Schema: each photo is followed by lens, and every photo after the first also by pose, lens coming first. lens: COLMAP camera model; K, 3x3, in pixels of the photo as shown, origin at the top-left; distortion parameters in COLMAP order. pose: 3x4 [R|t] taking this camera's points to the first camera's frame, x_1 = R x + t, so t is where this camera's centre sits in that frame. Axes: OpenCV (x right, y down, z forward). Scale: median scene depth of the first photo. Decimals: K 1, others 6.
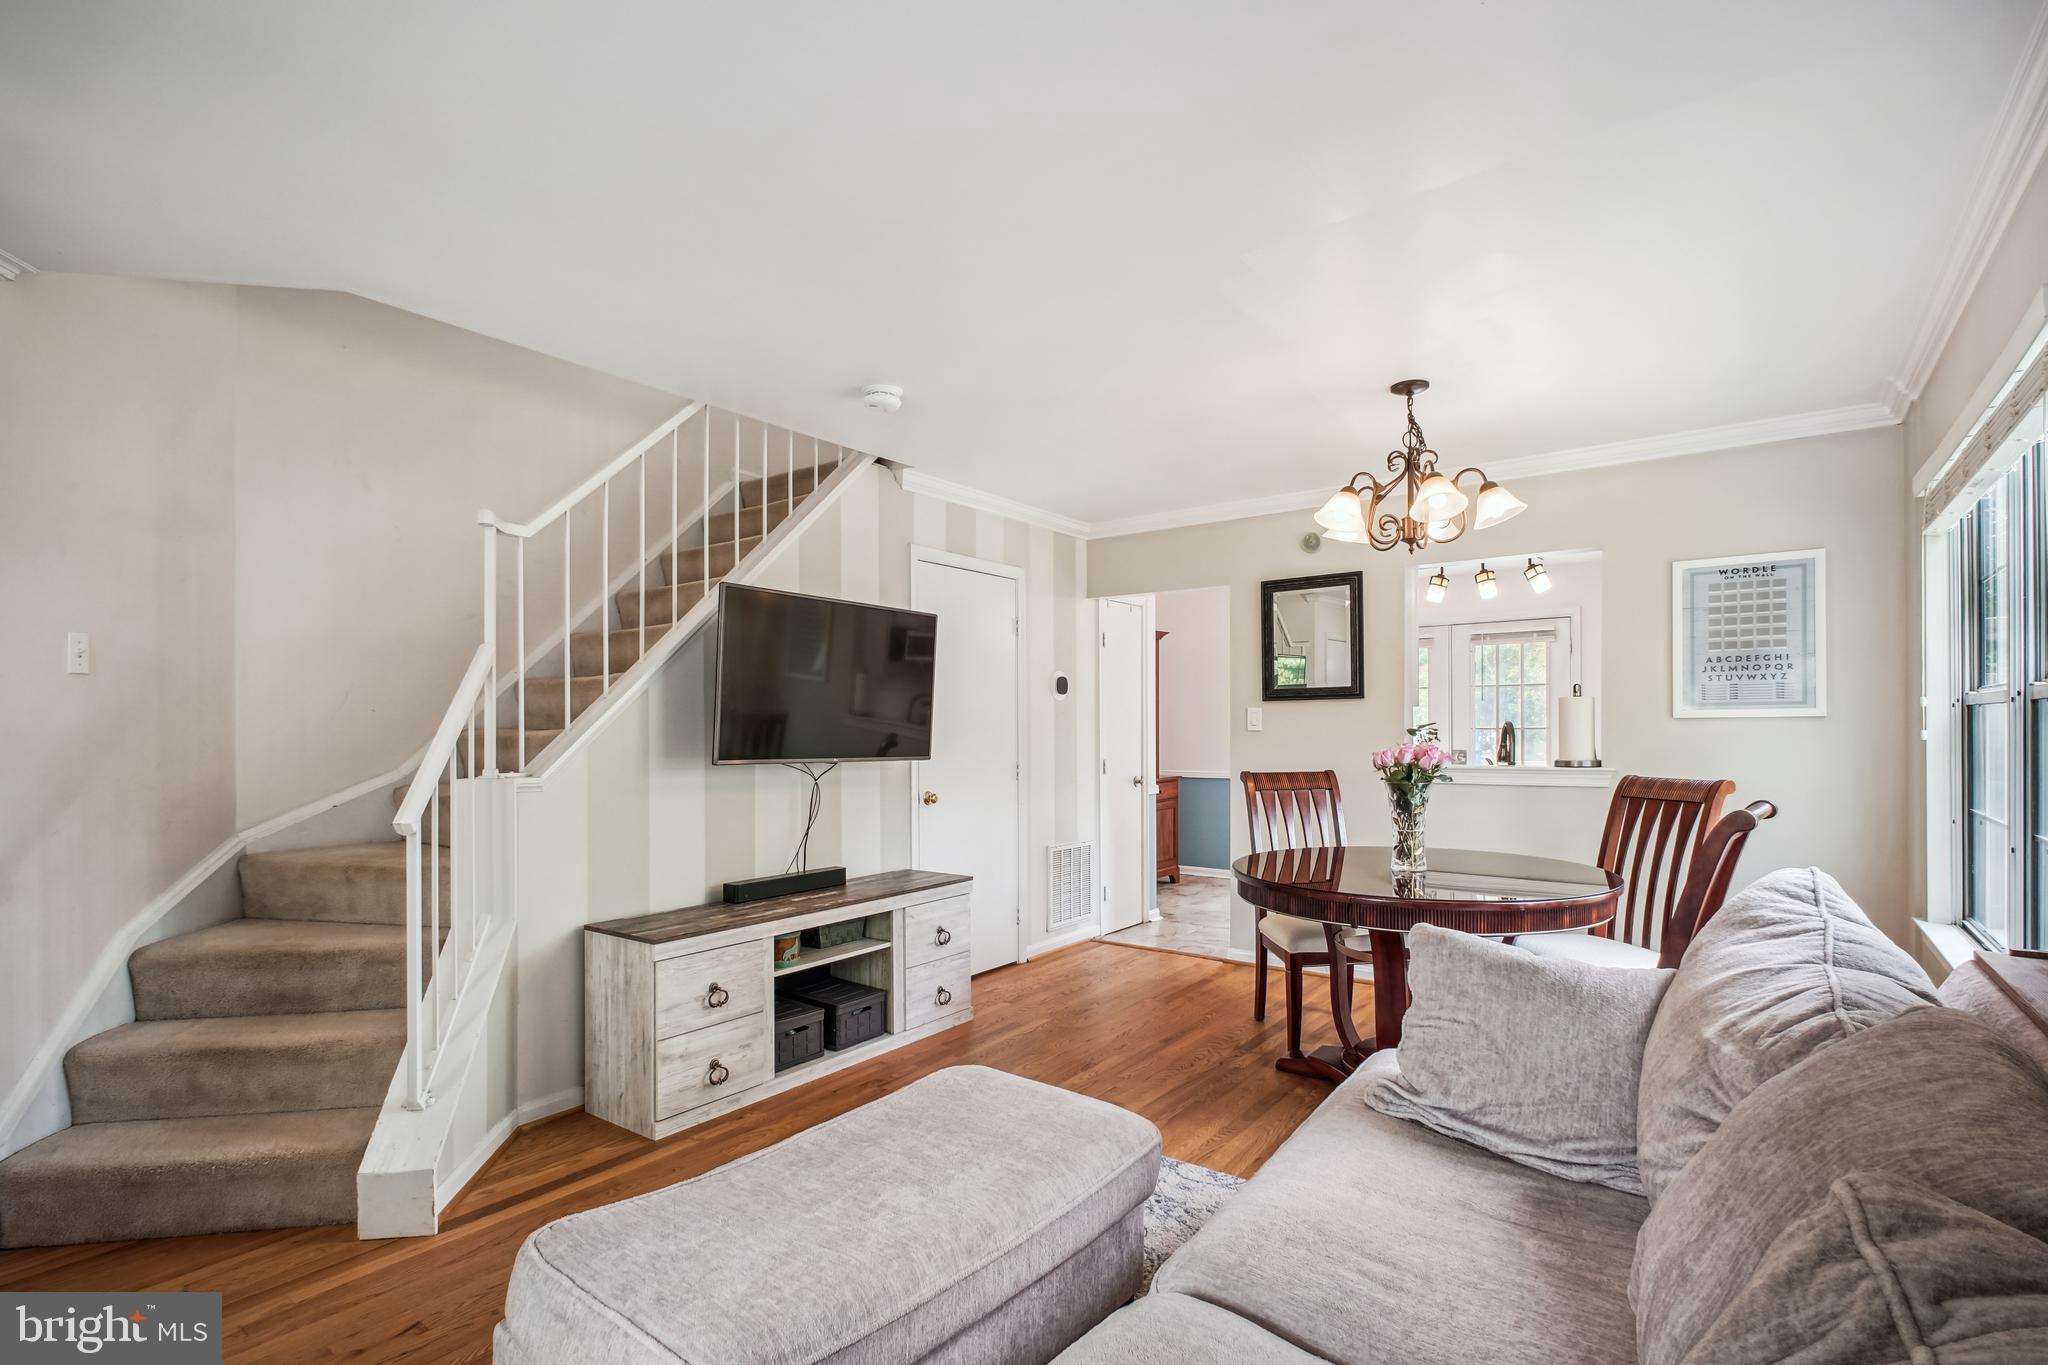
lens RADIAL K [[969.2, 0, 1033.0], [0, 969.2, 715.8], [0, 0, 1]] dist [0.002366, 0.000054]
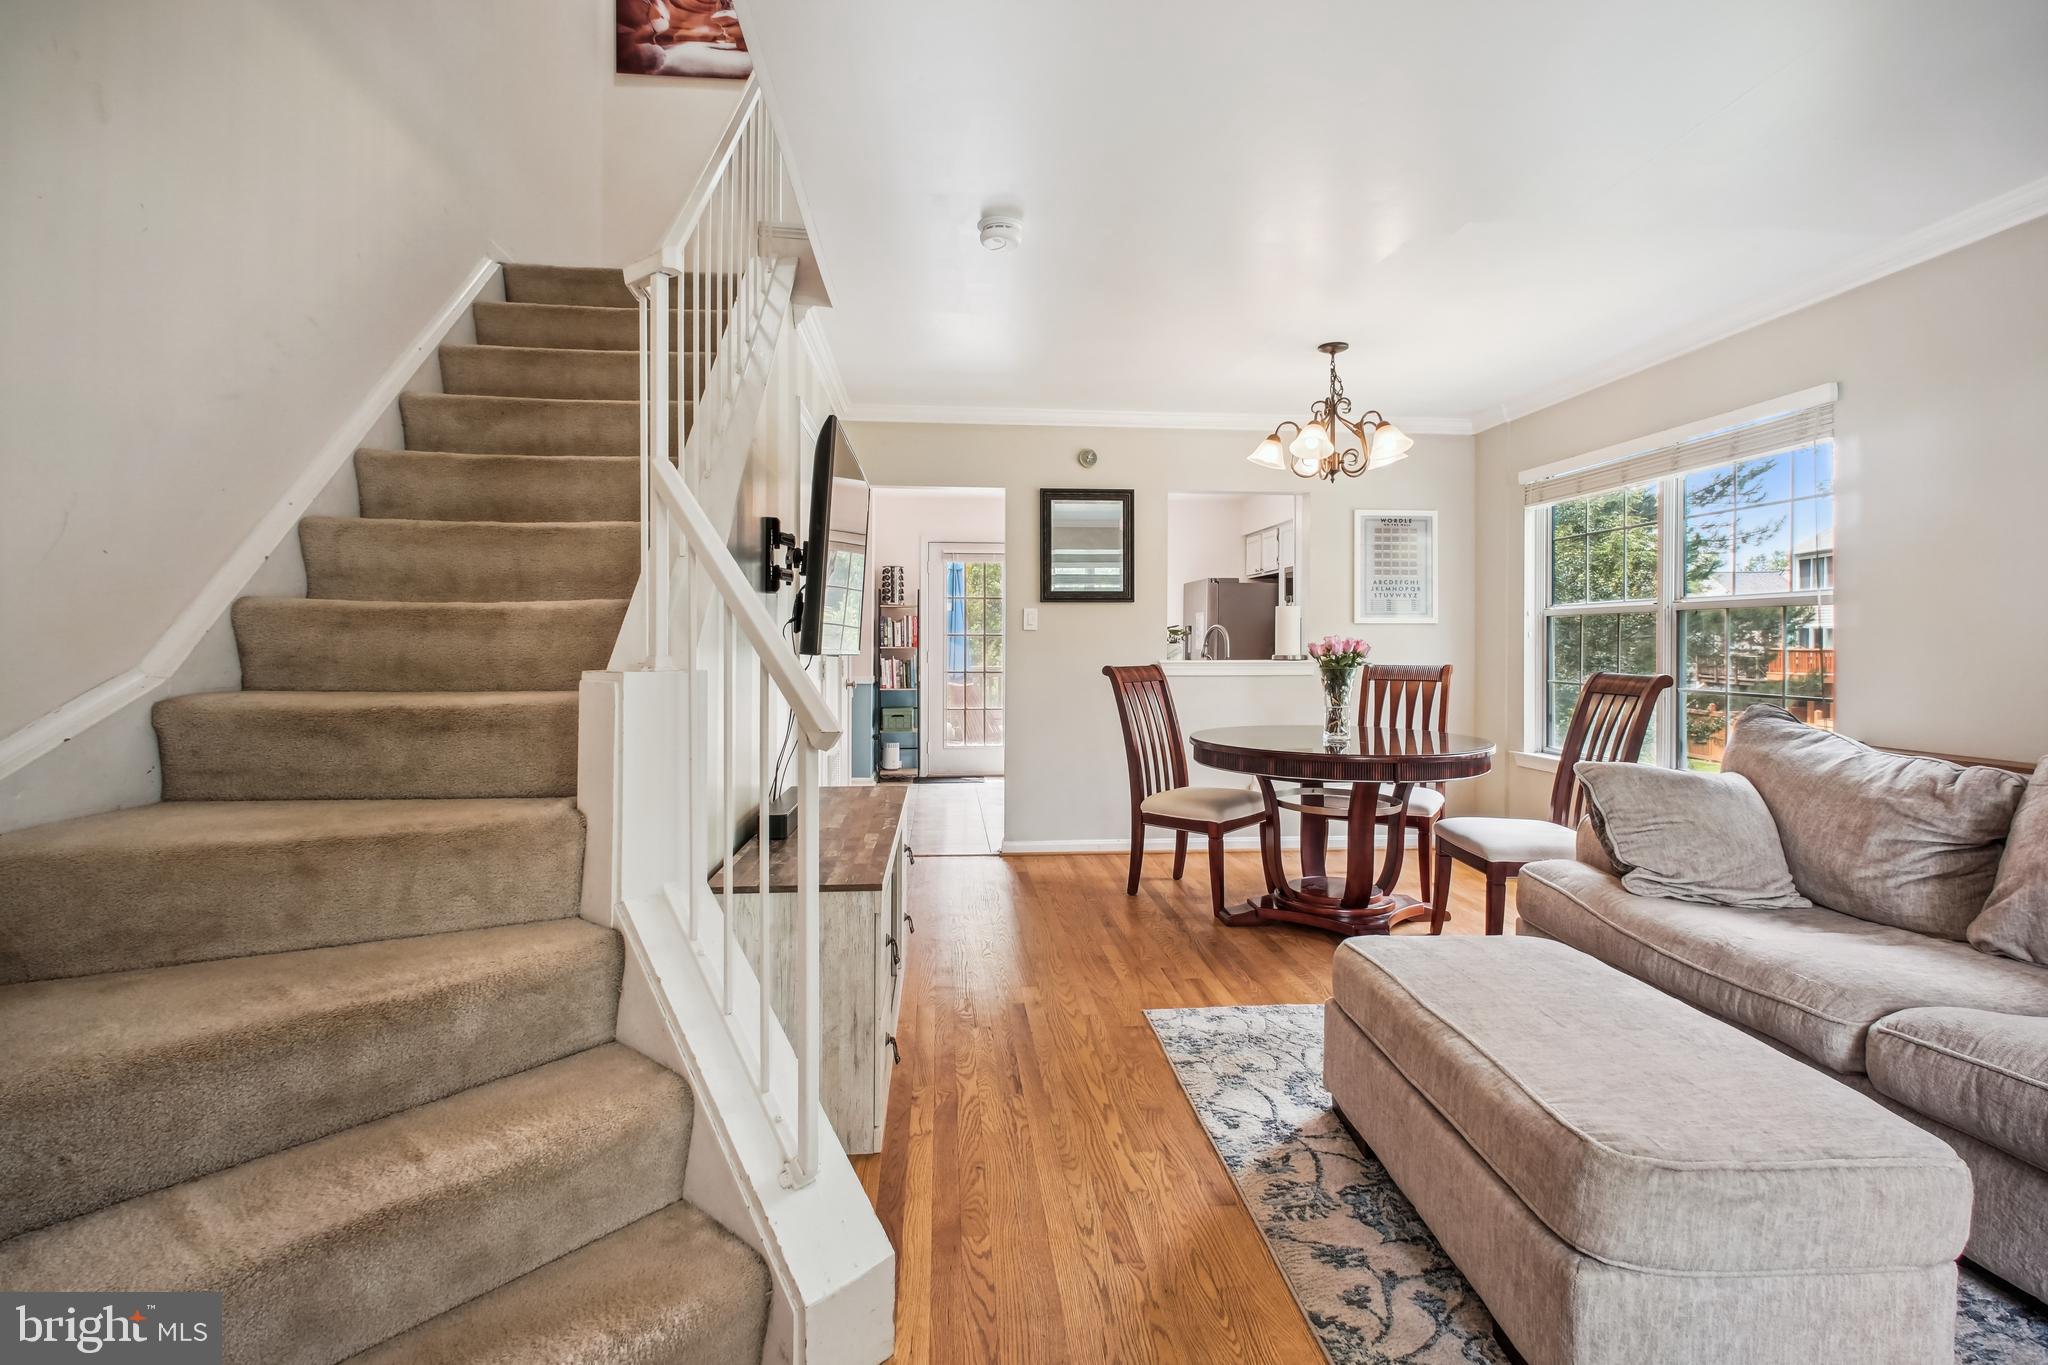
lens RADIAL K [[977.8, 0, 1024.1], [0, 977.8, 632.1], [0, 0, 1]] dist [0.001997, 0.000328]
pose [[0.751976, 0.015445, 0.659010, -0.629506], [-0.017058, 0.999847, -0.003969, 0.029414], [-0.658970, -0.008257, 0.752124, 0.281199]]
